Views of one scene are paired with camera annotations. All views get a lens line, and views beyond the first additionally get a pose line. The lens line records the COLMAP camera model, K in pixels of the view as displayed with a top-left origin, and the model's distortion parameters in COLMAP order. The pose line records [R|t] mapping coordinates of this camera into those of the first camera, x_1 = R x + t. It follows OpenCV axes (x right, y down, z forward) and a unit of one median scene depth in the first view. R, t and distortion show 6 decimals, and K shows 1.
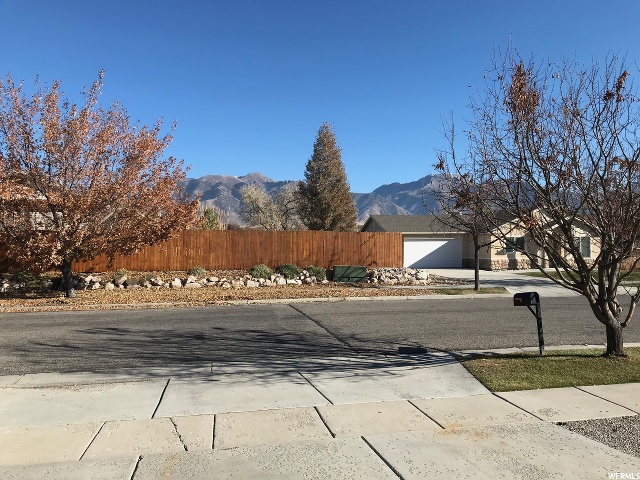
lens RADIAL K [[519.0, 0, 319.9], [0, 519.0, 243.2], [0, 0, 1]] dist [0.031753, -0.030588]
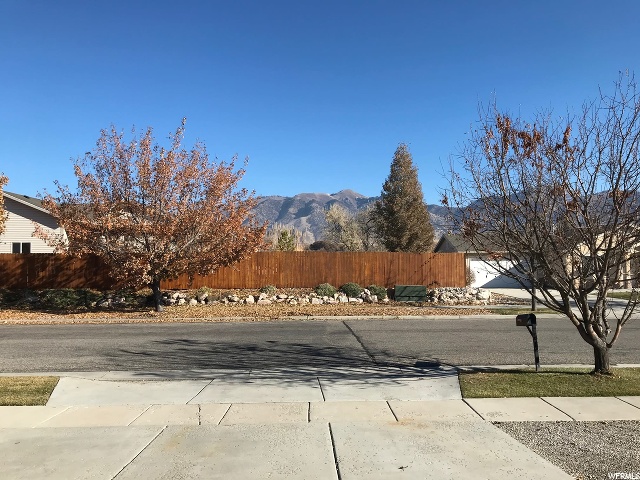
lens RADIAL K [[519.0, 0, 318.2], [0, 519.0, 236.4], [0, 0, 1]] dist [0.031753, -0.030588]
pose [[0.984594, -0.009774, -0.174584, 0.096524], [0.001964, 0.998992, -0.044849, -0.013545], [0.174846, 0.043815, 0.983620, -0.107263]]
